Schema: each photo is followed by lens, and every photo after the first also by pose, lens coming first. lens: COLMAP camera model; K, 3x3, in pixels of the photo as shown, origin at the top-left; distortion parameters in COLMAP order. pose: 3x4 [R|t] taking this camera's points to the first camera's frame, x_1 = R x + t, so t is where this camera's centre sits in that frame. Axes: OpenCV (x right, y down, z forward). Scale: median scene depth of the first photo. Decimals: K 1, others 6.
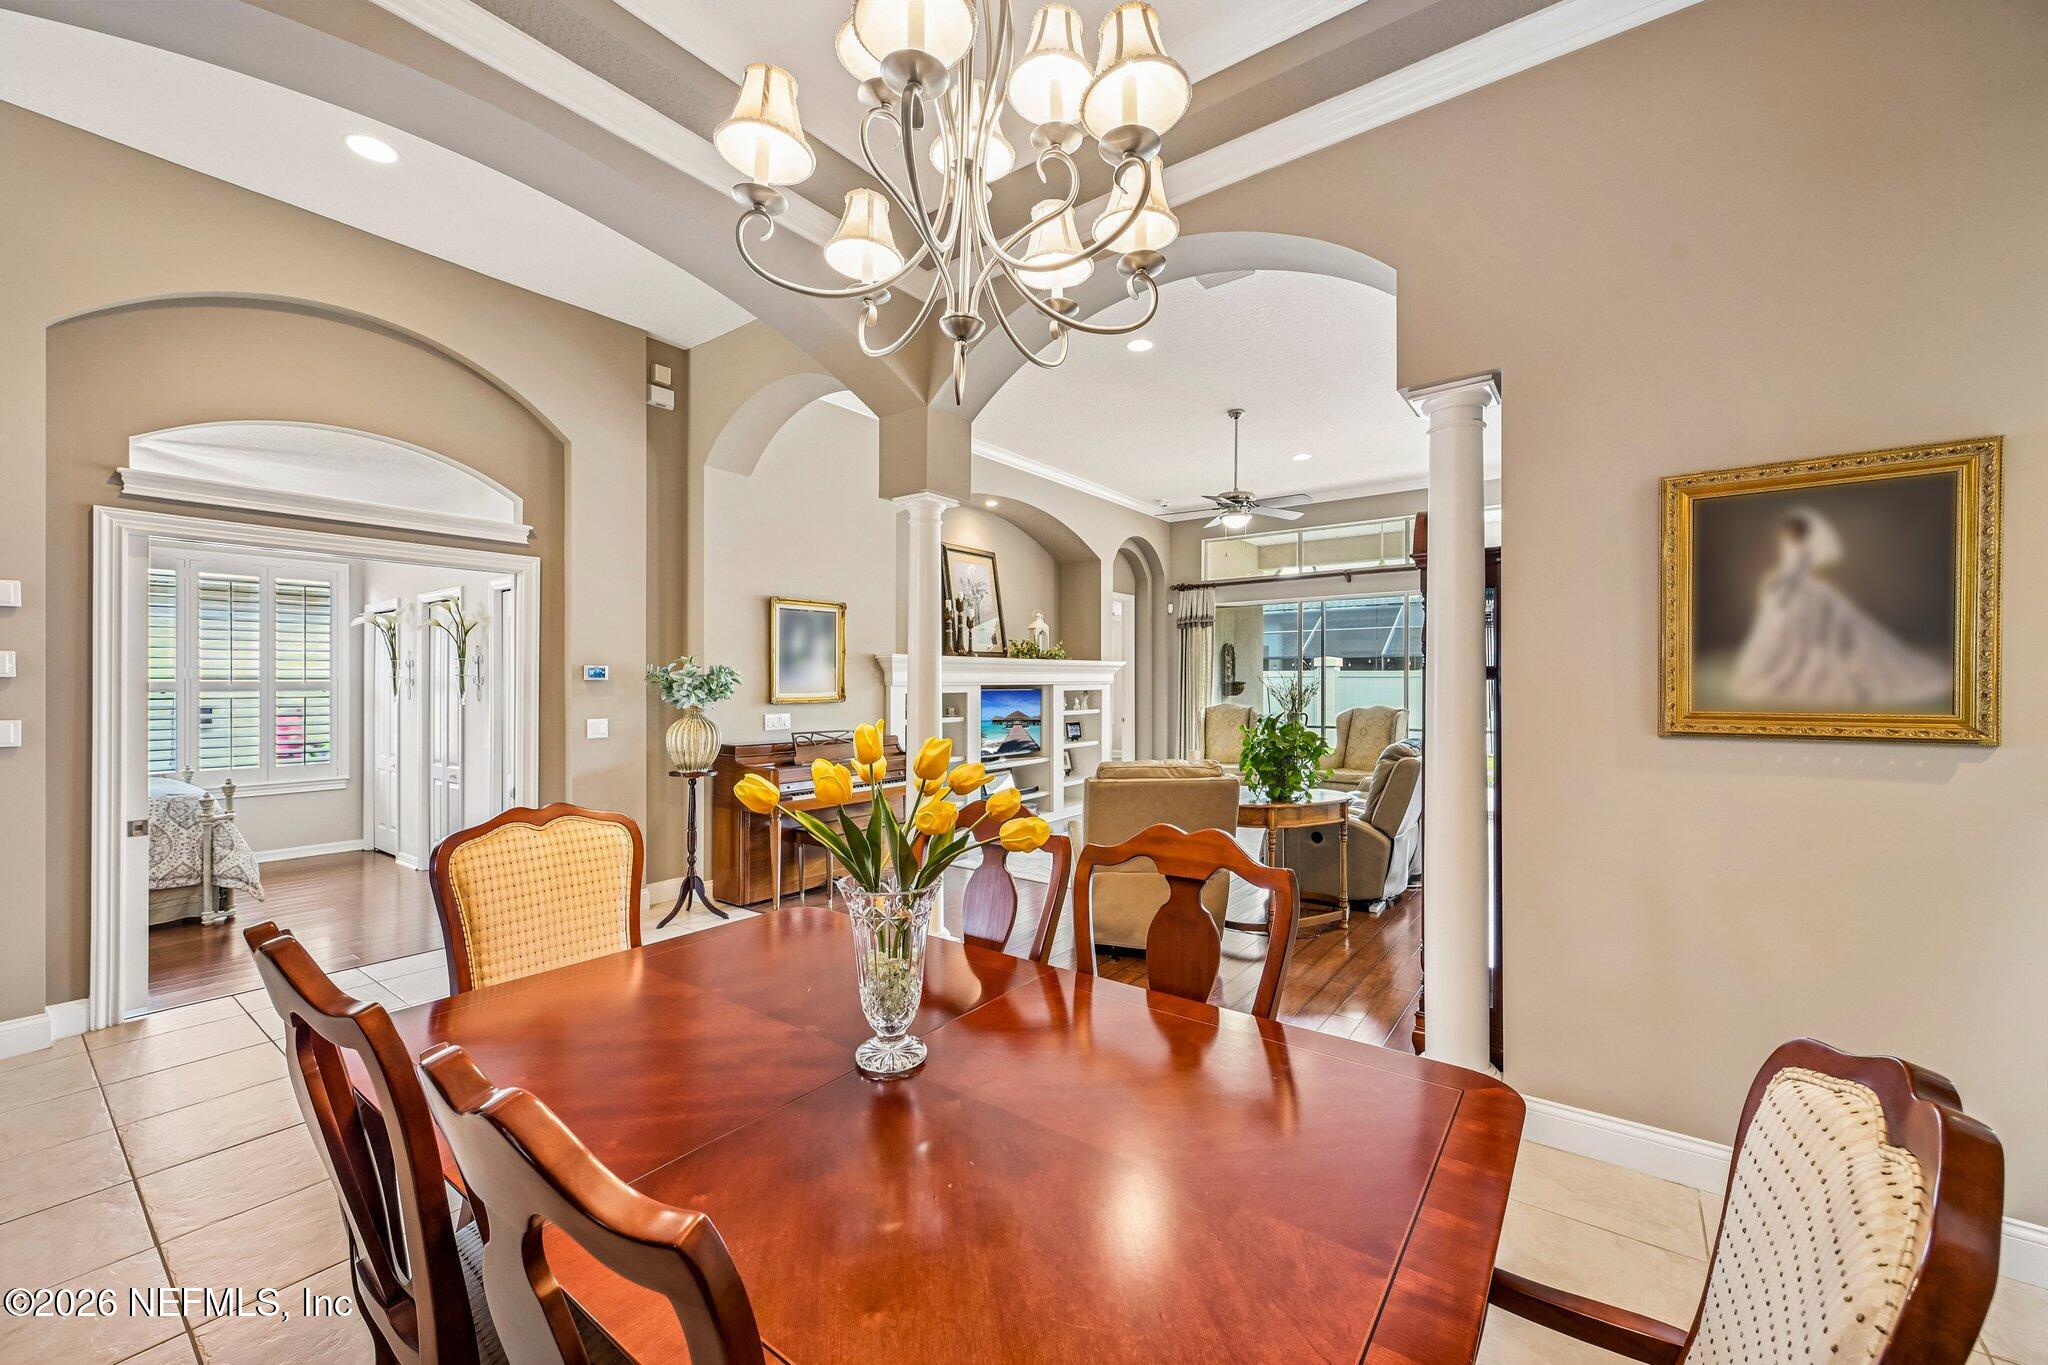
lens RADIAL K [[798.4, 0, 1024.0], [0, 798.4, 682.5], [0, 0, 1]] dist [0.000846, -0.000530]
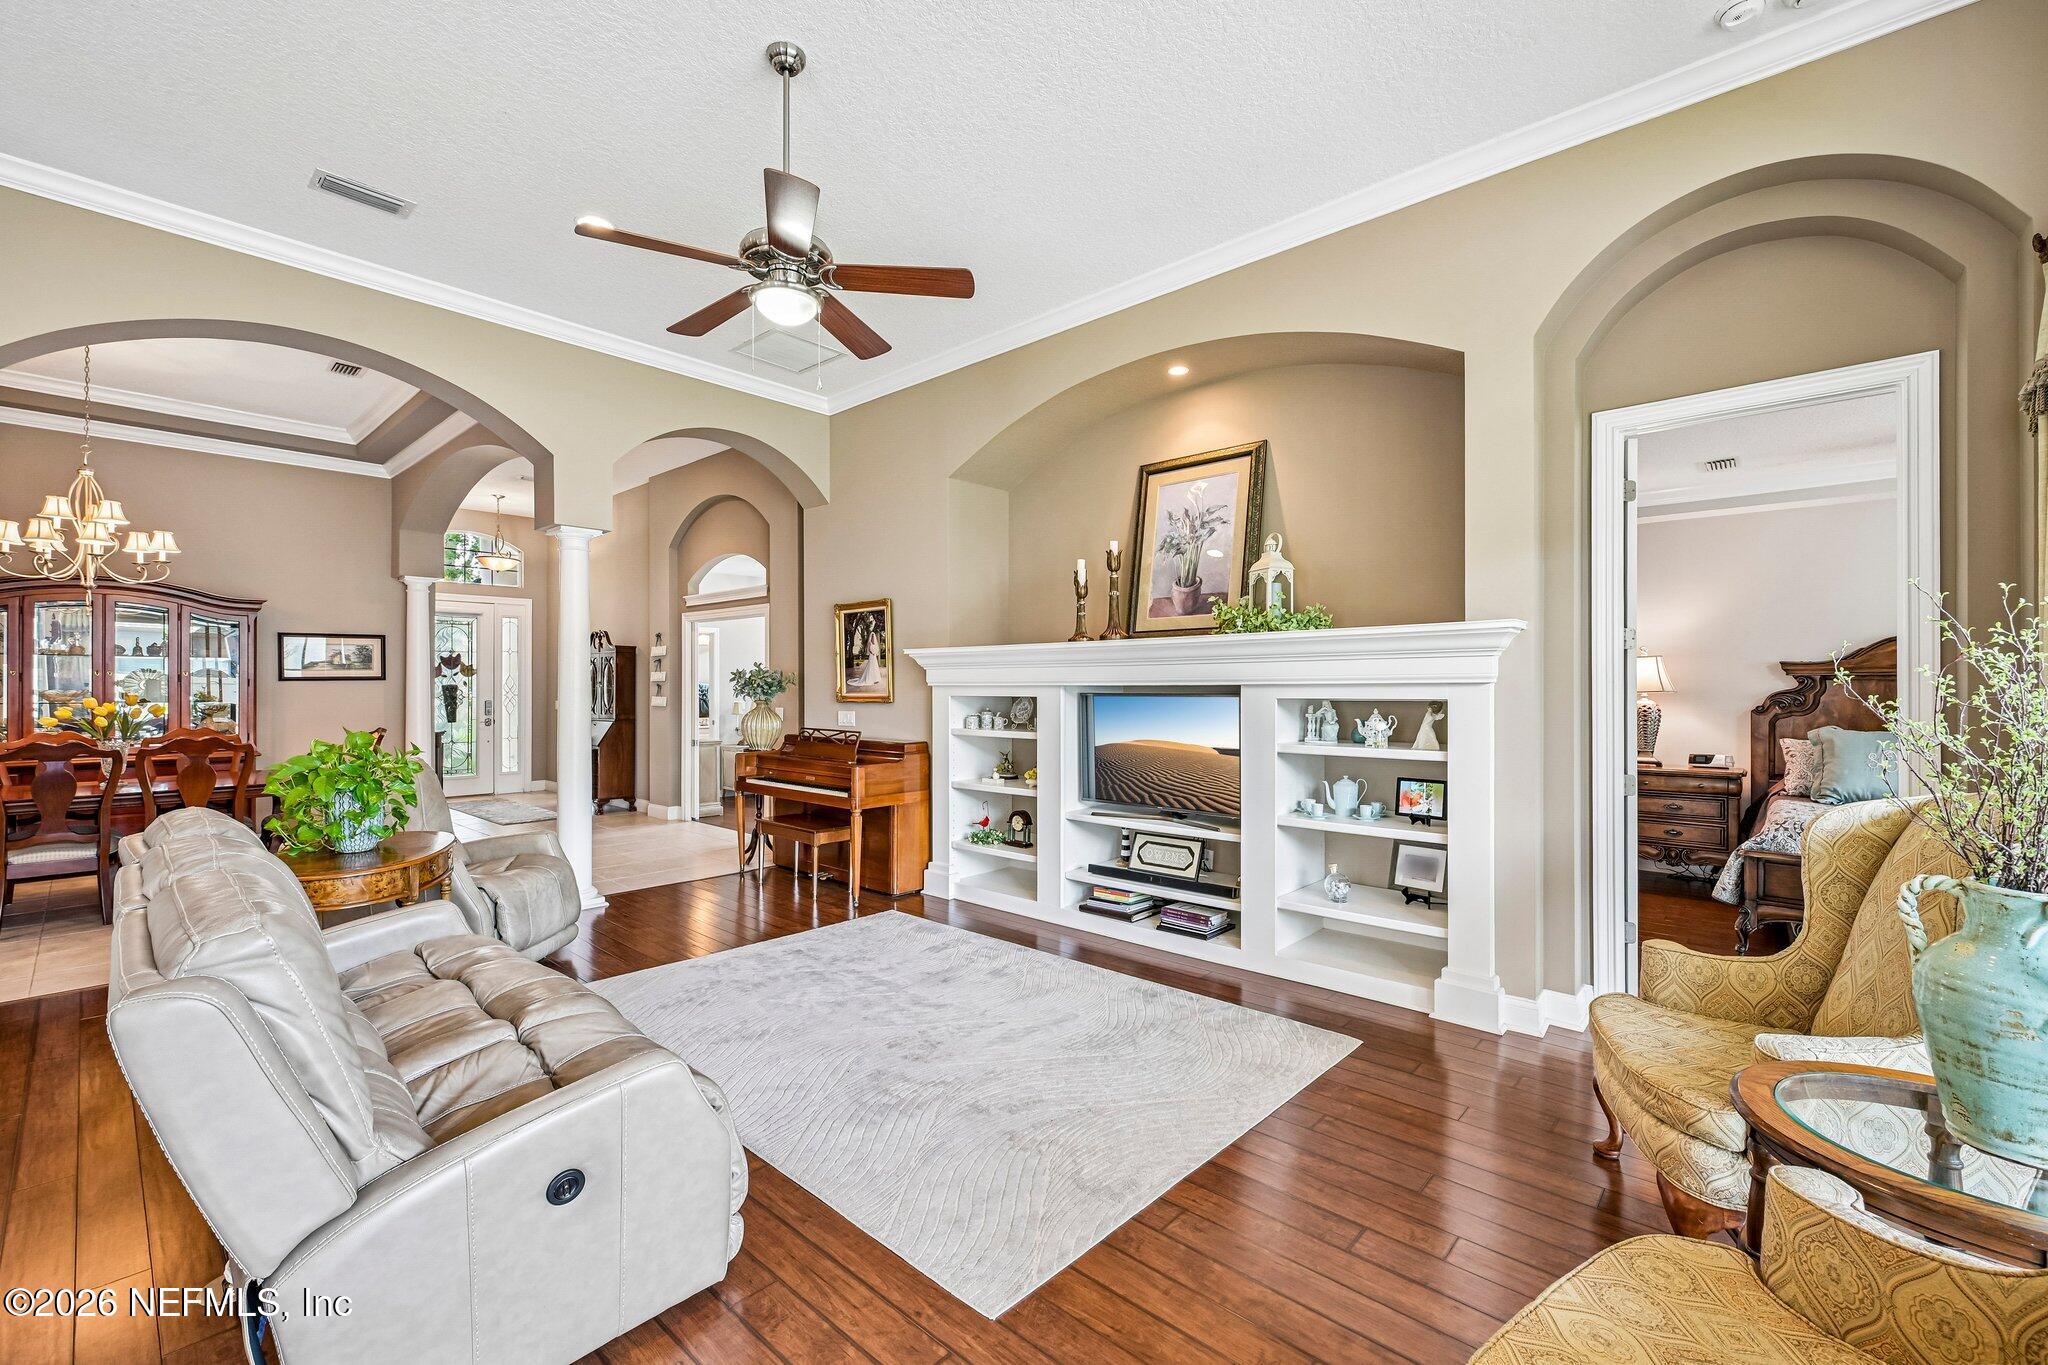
lens RADIAL K [[854.4, 0, 1034.5], [0, 854.4, 682.9], [0, 0, 1]] dist [-0.001406, -0.000138]
pose [[-0.083215, -0.001765, -0.996530, 0.548238], [0.001051, 0.999998, -0.001859, 0.001893], [0.996531, -0.001202, -0.083213, 0.893483]]
